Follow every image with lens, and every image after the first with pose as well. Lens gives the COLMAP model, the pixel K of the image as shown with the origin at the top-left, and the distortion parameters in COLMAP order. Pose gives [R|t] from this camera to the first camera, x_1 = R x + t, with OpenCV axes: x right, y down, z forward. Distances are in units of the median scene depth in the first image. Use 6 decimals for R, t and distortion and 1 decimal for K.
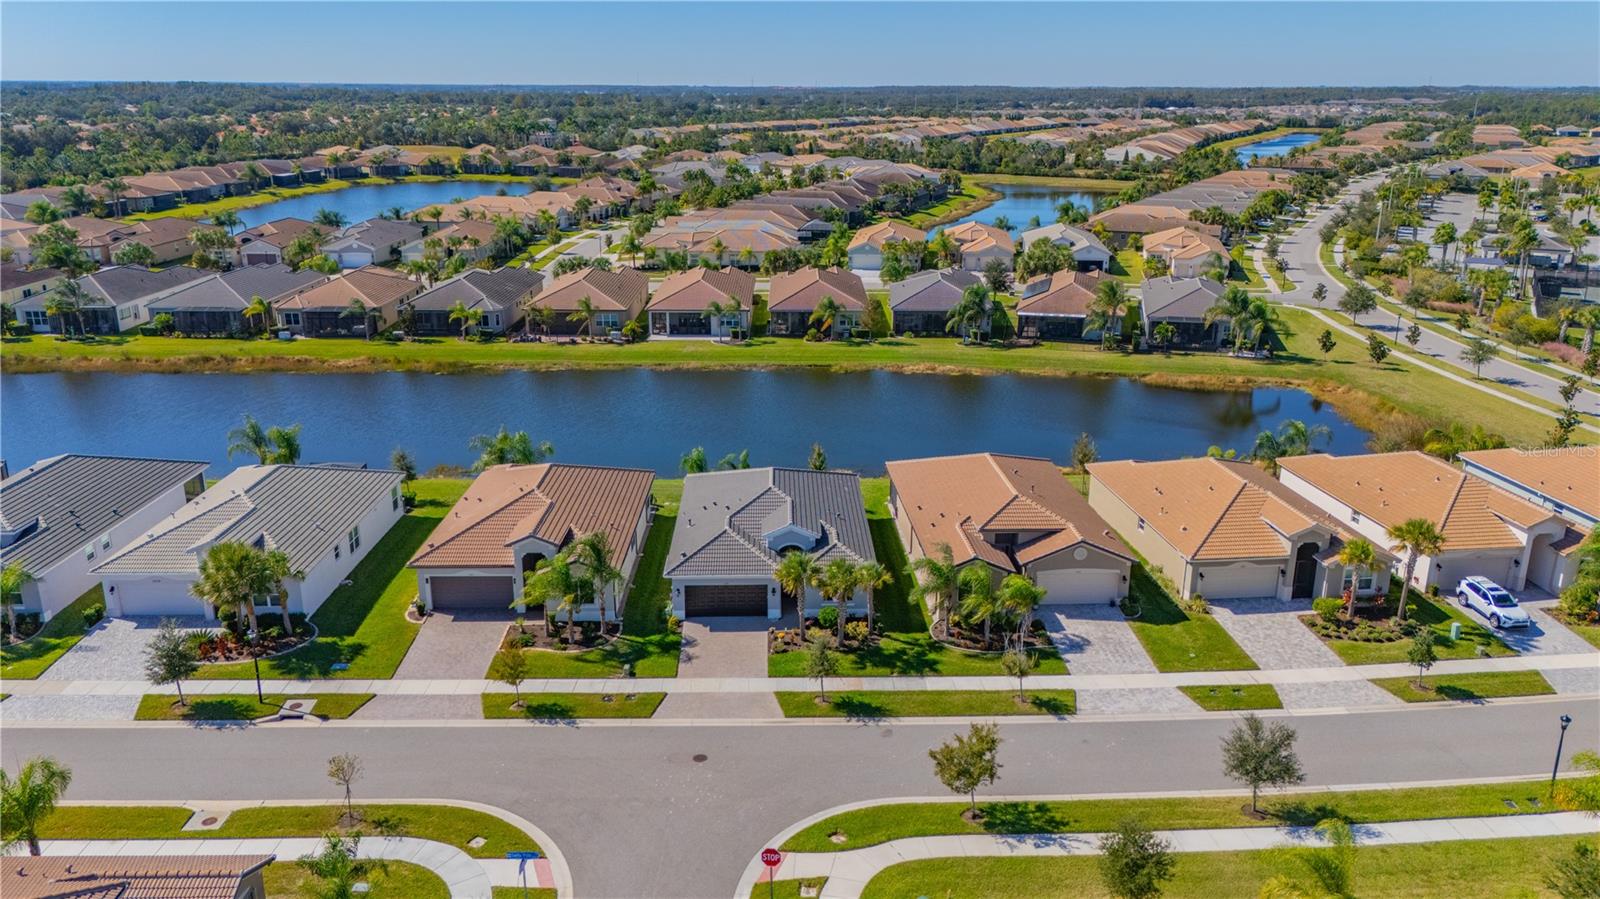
lens RADIAL K [[1168.3, 0, 800.0], [0, 1168.3, 449.5], [0, 0, 1]] dist [0.088551, -0.096613]
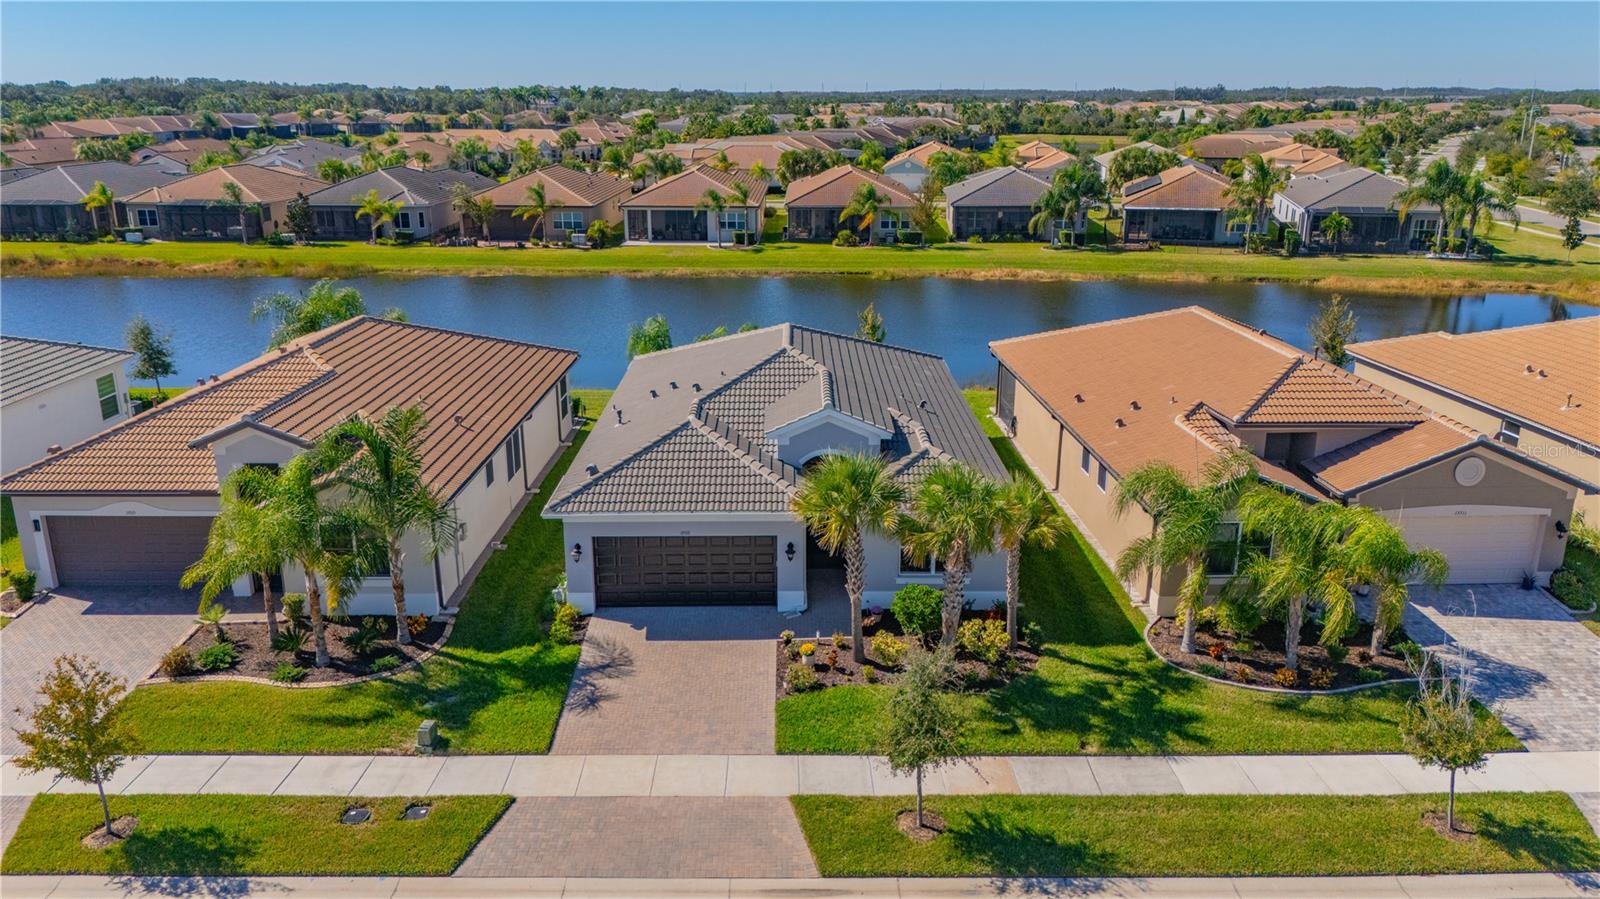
lens RADIAL K [[1172.1, 0, 800.0], [0, 1172.1, 449.5], [0, 0, 1]] dist [0.076107, -0.090892]
pose [[0.999879, 0.002488, -0.015343, -0.011911], [-0.002593, 0.999973, -0.006847, 0.083872], [0.015326, 0.006885, 0.999859, 0.539071]]
